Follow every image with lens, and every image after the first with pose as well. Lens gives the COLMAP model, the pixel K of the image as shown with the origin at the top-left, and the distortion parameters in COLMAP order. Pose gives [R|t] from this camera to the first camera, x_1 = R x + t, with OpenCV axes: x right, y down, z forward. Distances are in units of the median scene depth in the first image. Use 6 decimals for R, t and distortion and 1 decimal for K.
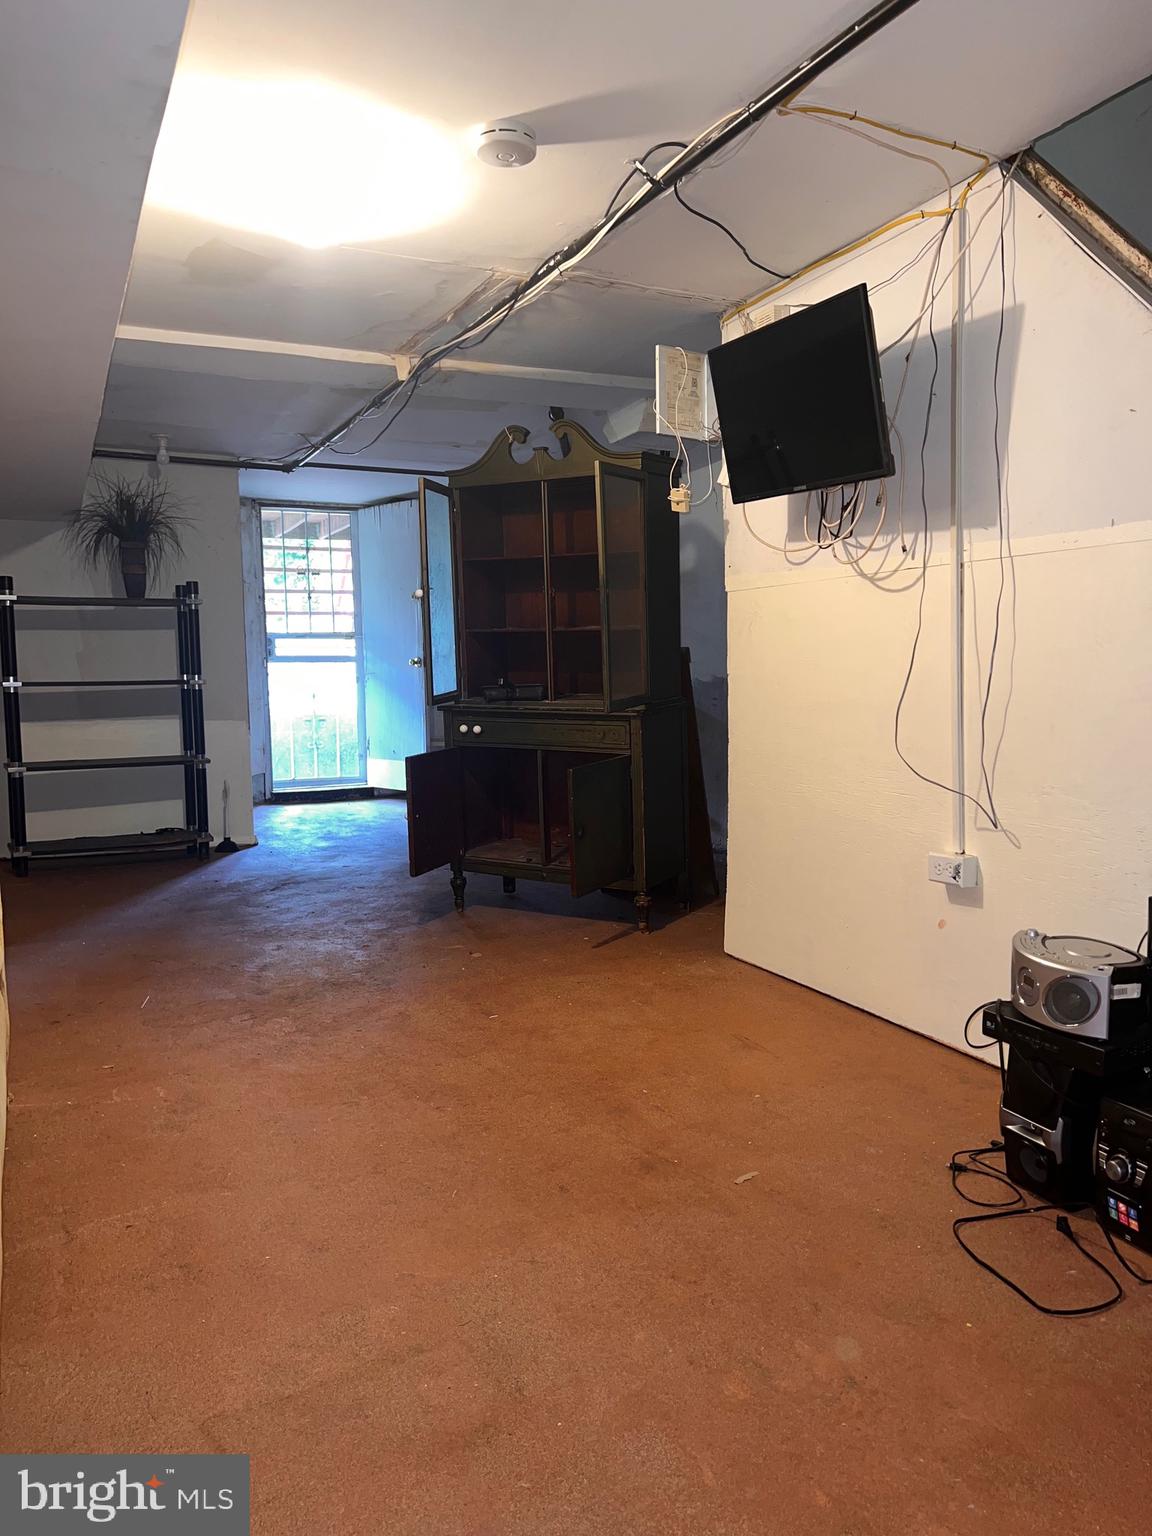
lens RADIAL K [[1174.5, 0, 588.4], [0, 1174.5, 768.1], [0, 0, 1]] dist [0.044304, -0.021311]
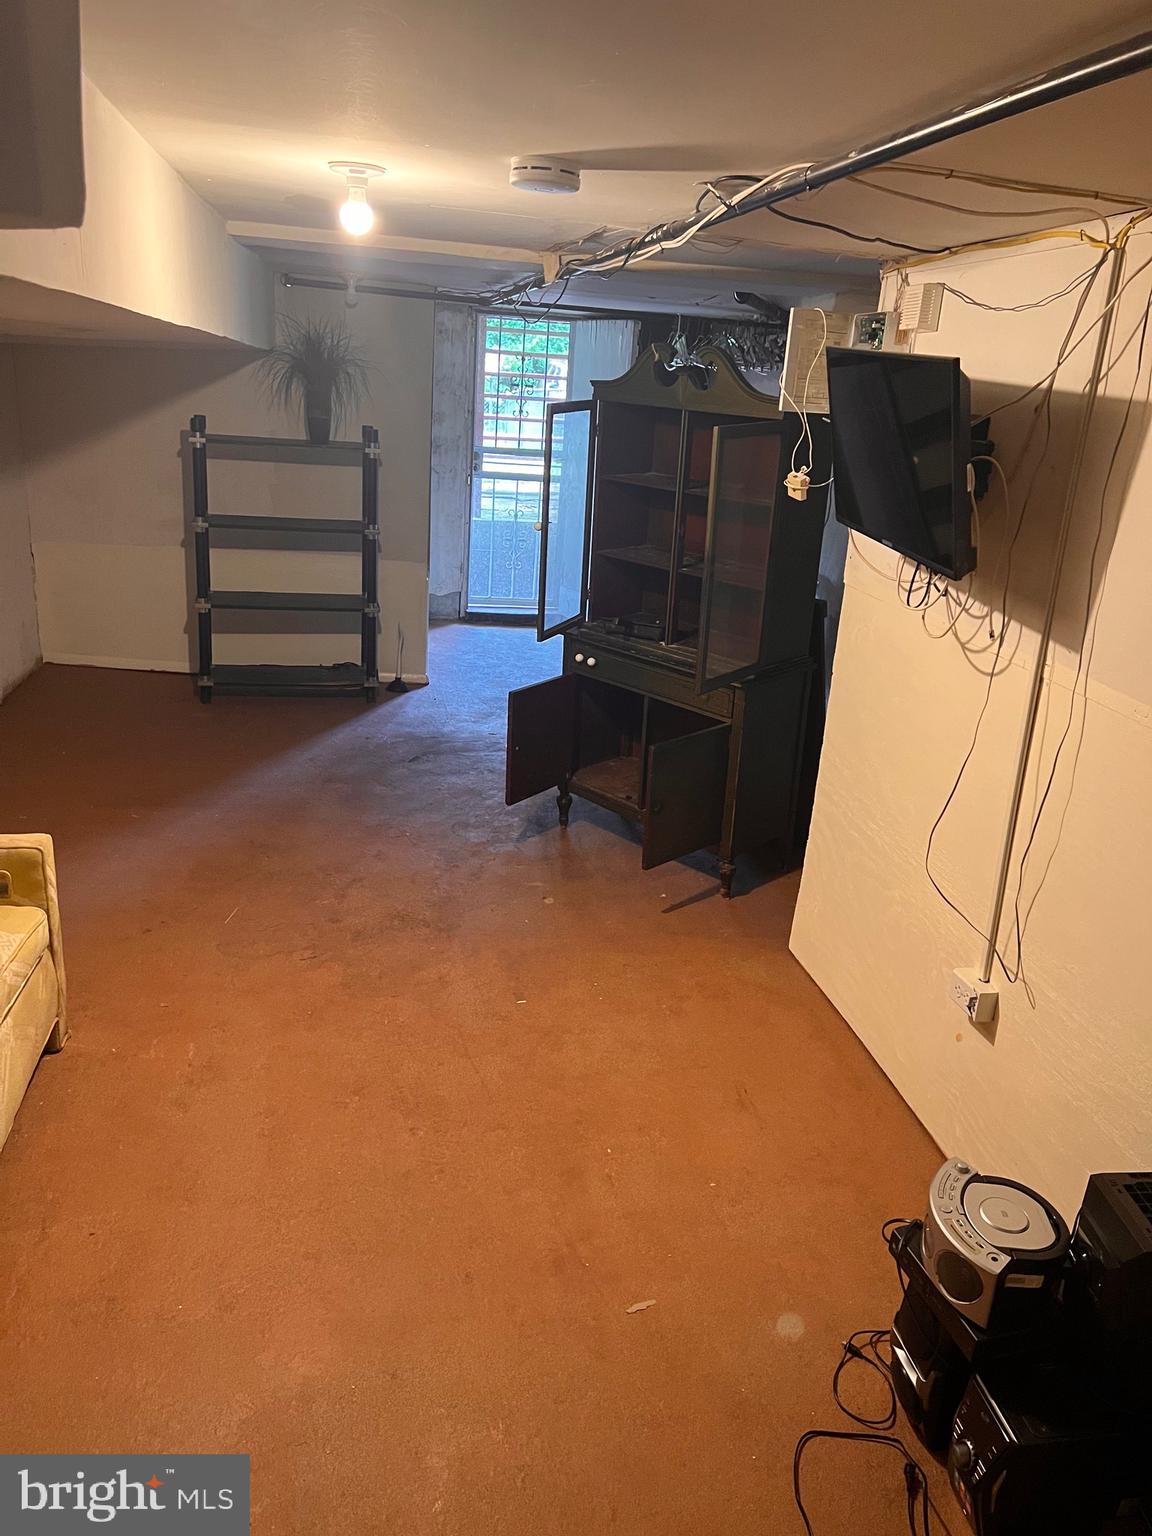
lens RADIAL K [[1174.5, 0, 584.1], [0, 1174.5, 758.4], [0, 0, 1]] dist [0.044304, -0.021311]
pose [[0.964324, 0.154486, -0.214974, 0.157998], [-0.102520, 0.966631, 0.234766, -0.239146], [0.244069, -0.204351, 0.947983, 0.071186]]
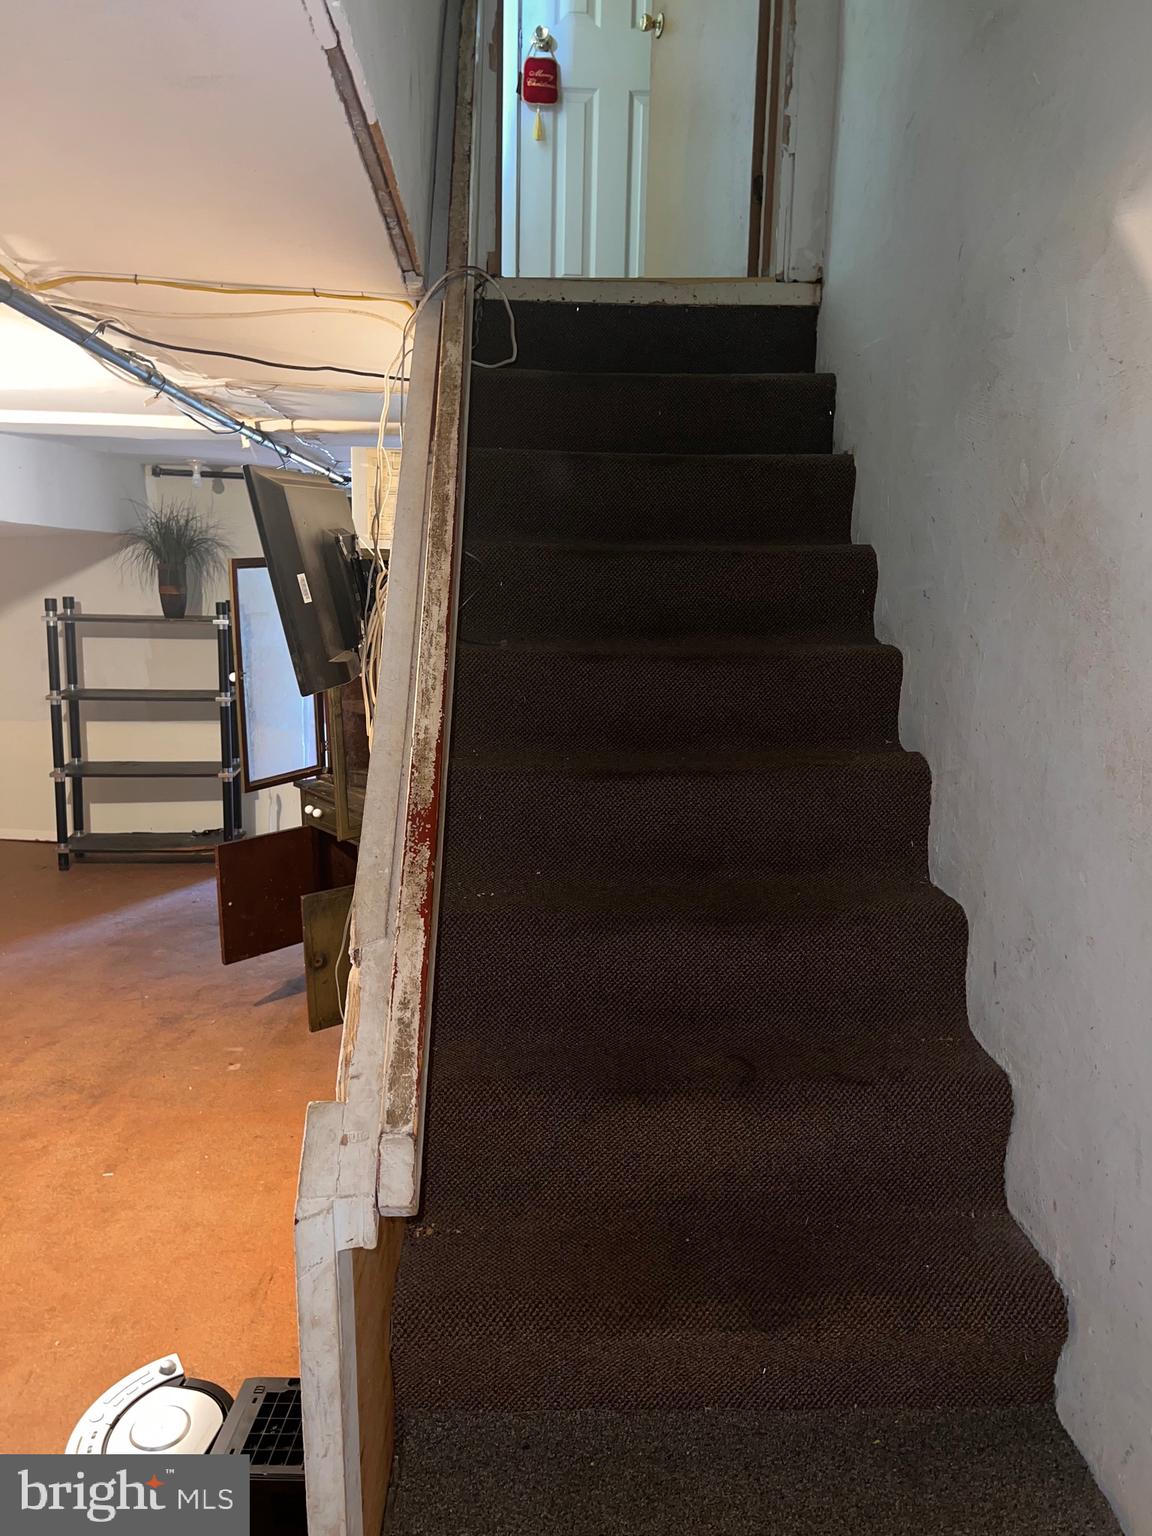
lens RADIAL K [[1174.5, 0, 572.1], [0, 1174.5, 762.8], [0, 0, 1]] dist [0.044304, -0.021311]
pose [[0.922728, 0.096435, -0.373193, 0.583676], [-0.063206, 0.992947, 0.100306, -0.238722], [0.380234, -0.068967, 0.922315, 0.262892]]
